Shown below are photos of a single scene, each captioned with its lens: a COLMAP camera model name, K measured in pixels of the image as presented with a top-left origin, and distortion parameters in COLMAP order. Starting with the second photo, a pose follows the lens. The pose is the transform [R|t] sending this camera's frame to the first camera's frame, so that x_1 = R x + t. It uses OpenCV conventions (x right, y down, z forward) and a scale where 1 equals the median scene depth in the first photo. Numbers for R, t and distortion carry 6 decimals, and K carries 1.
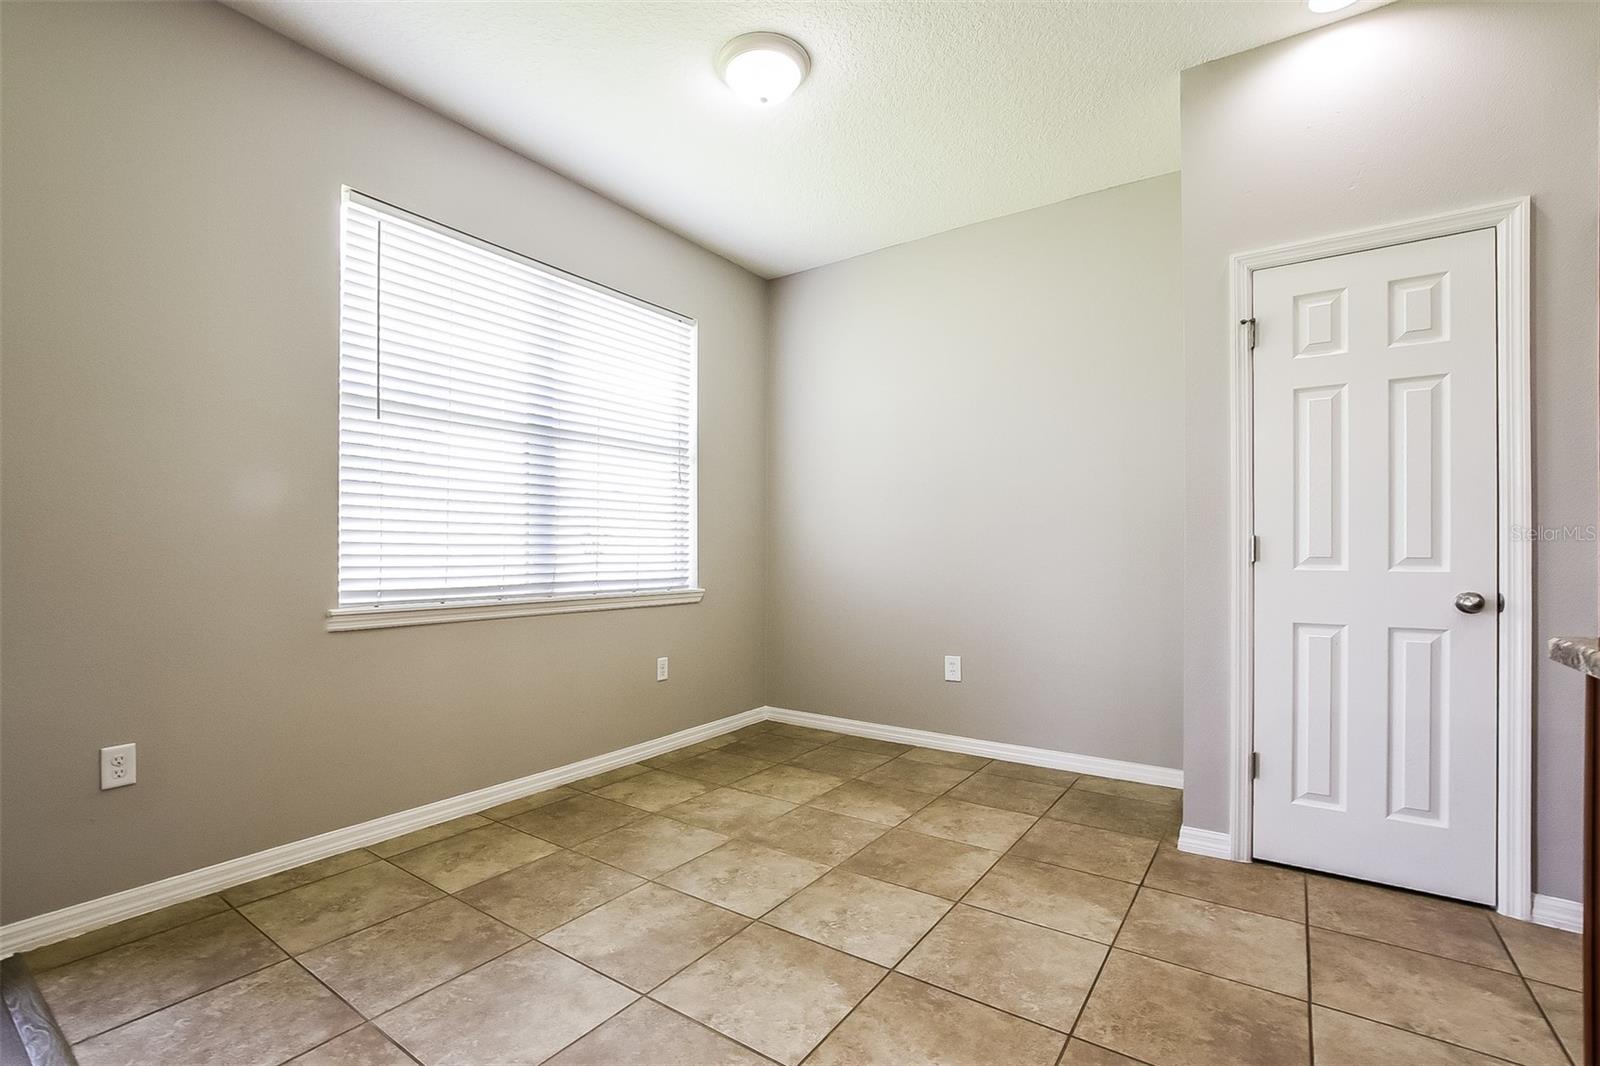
lens RADIAL K [[707.7, 0, 798.9], [0, 707.7, 552.1], [0, 0, 1]] dist [-0.021529, 0.007453]
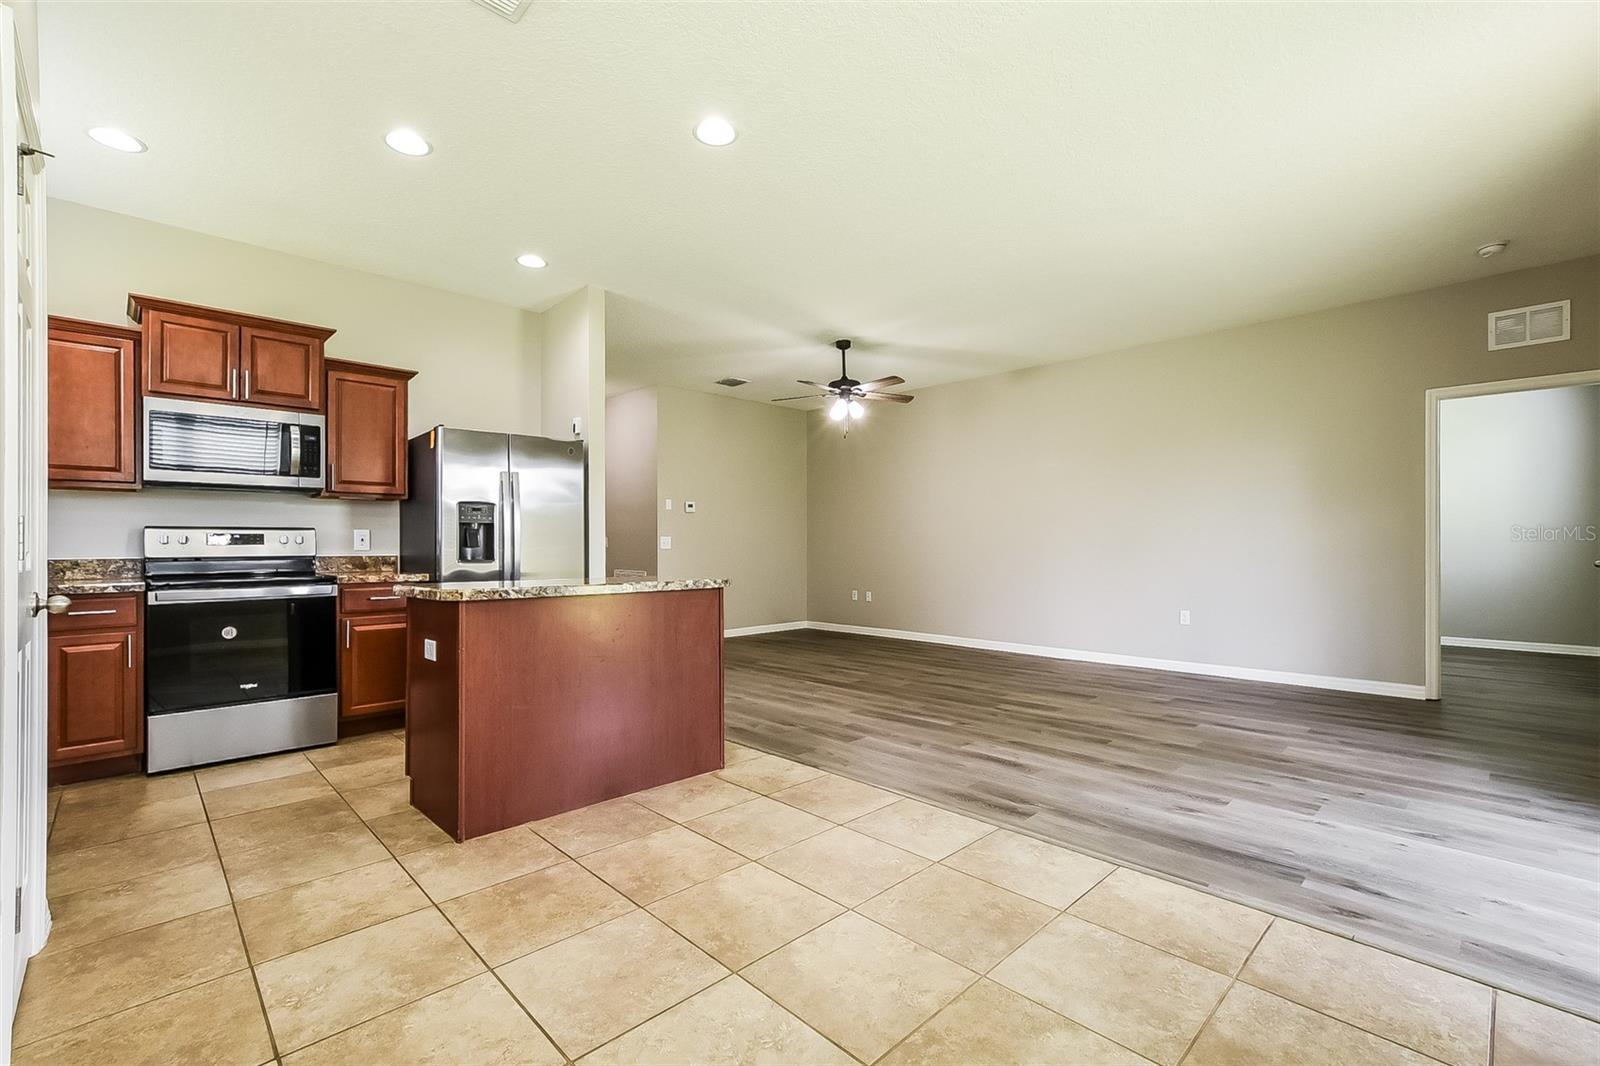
lens RADIAL K [[714.8, 0, 800.0], [0, 714.8, 533.0], [0, 0, 1]] dist [-0.010174, 0.008171]
pose [[-0.982072, 0.004486, 0.188452, -0.105722], [0.001095, 0.999836, -0.018095, 0.000388], [-0.188502, -0.017564, -0.981916, 1.417410]]
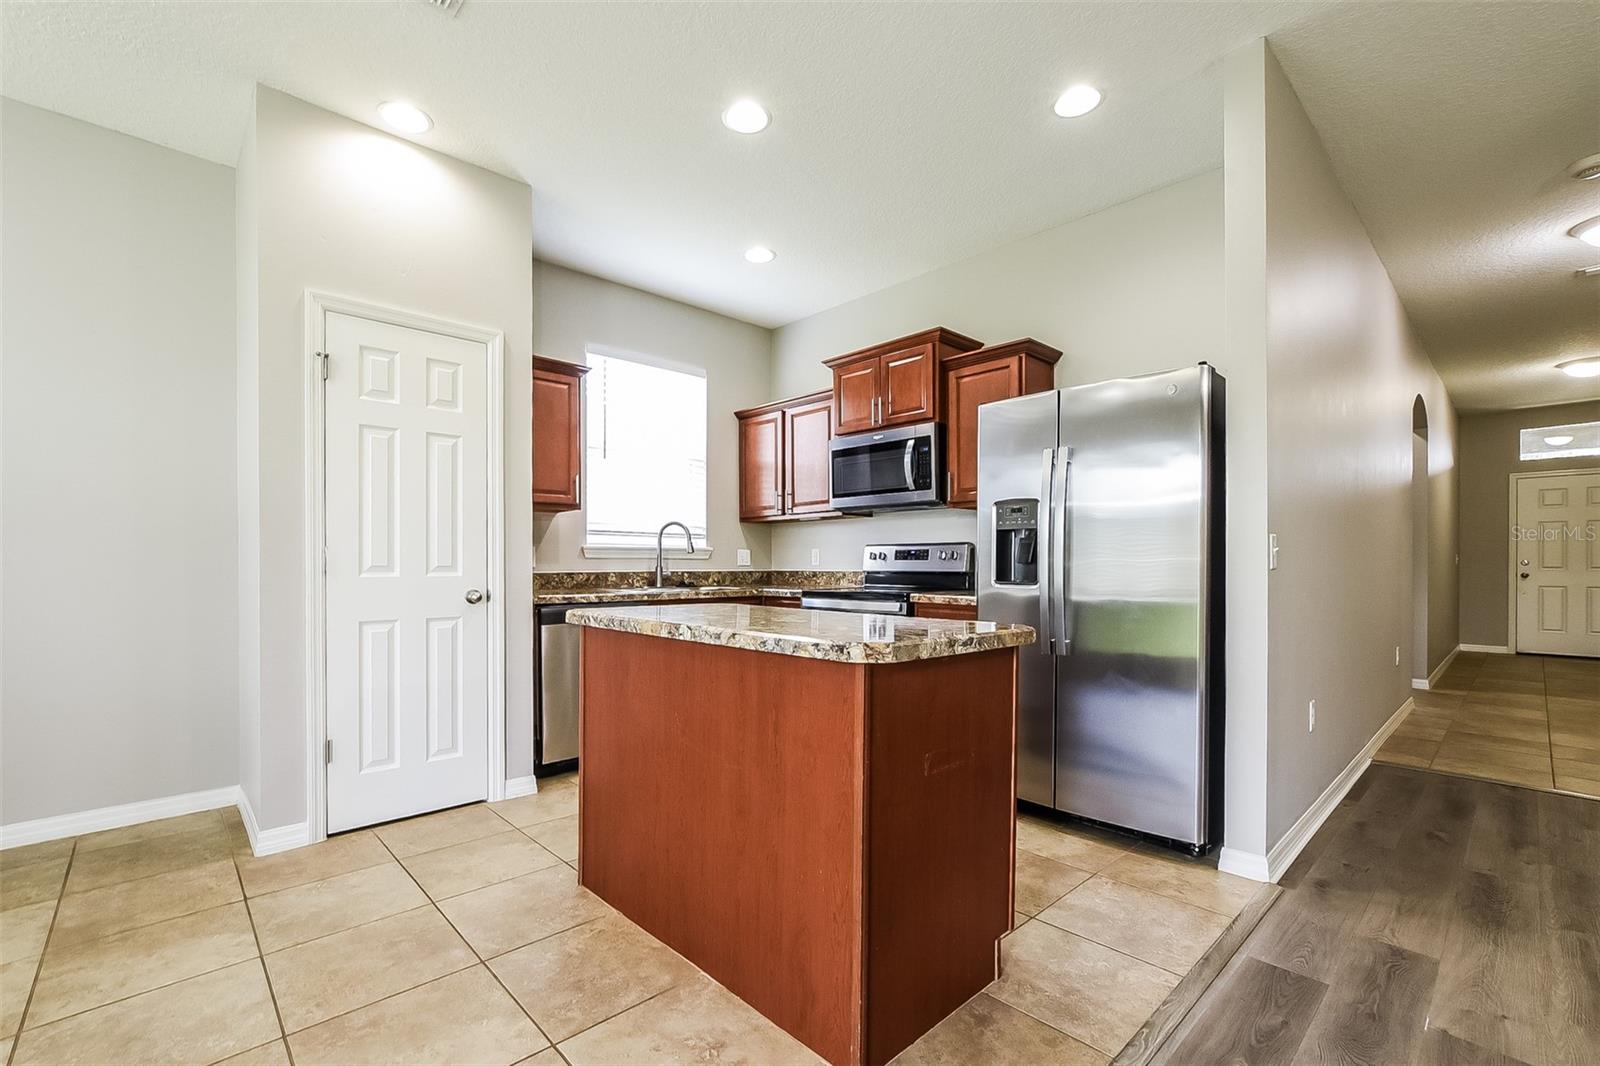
lens RADIAL K [[699.7, 0, 776.5], [0, 699.7, 566.7], [0, 0, 1]] dist [-0.004616, 0.000417]
pose [[0.226503, -0.009345, 0.973966, -0.269371], [0.000411, 0.999955, 0.009499, -0.003490], [-0.974010, -0.001752, 0.226497, 0.043170]]
